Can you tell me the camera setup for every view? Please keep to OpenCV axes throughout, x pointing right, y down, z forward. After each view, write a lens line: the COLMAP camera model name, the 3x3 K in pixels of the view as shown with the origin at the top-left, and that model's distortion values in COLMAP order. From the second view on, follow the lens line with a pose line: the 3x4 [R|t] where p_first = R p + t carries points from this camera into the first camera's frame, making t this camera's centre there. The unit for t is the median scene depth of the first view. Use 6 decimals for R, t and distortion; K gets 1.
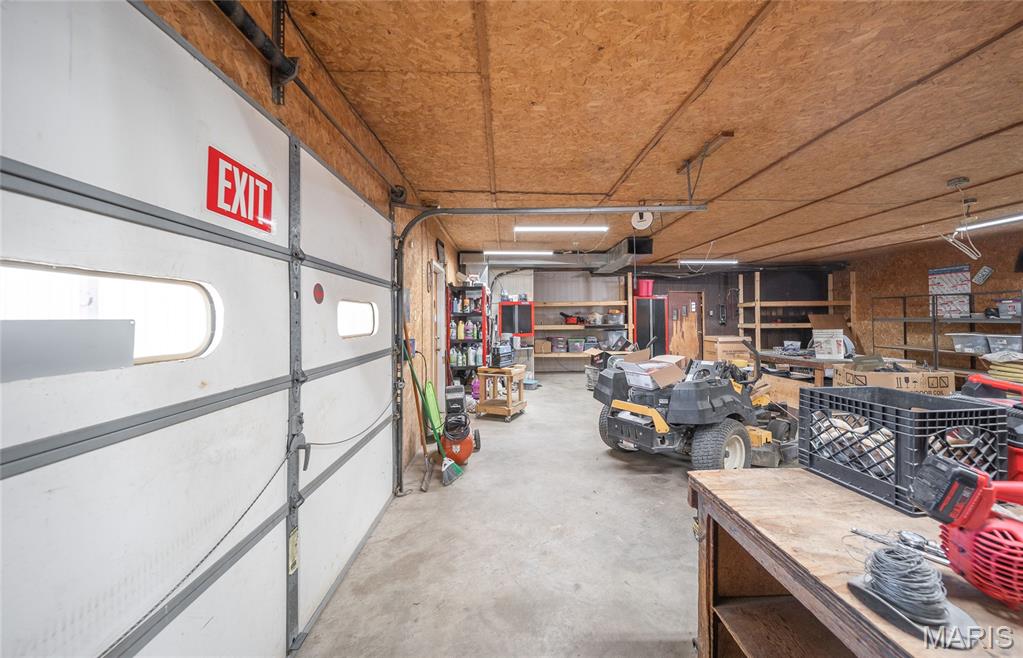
lens RADIAL K [[356.4, 0, 518.8], [0, 356.4, 312.3], [0, 0, 1]] dist [-0.004531, -0.000246]
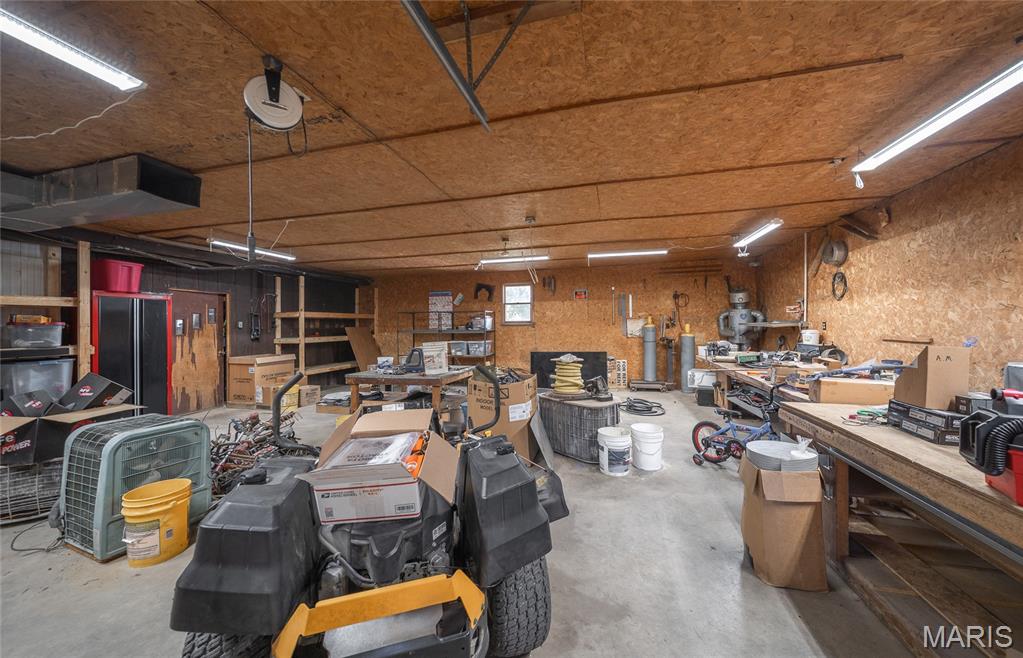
lens RADIAL K [[356.4, 0, 515.1], [0, 356.4, 325.0], [0, 0, 1]] dist [-0.004531, -0.000246]
pose [[0.283492, 0.007912, 0.958942, 0.010233], [-0.006535, 0.999959, -0.006318, 0.003619], [-0.958952, -0.004476, 0.283532, 0.279656]]
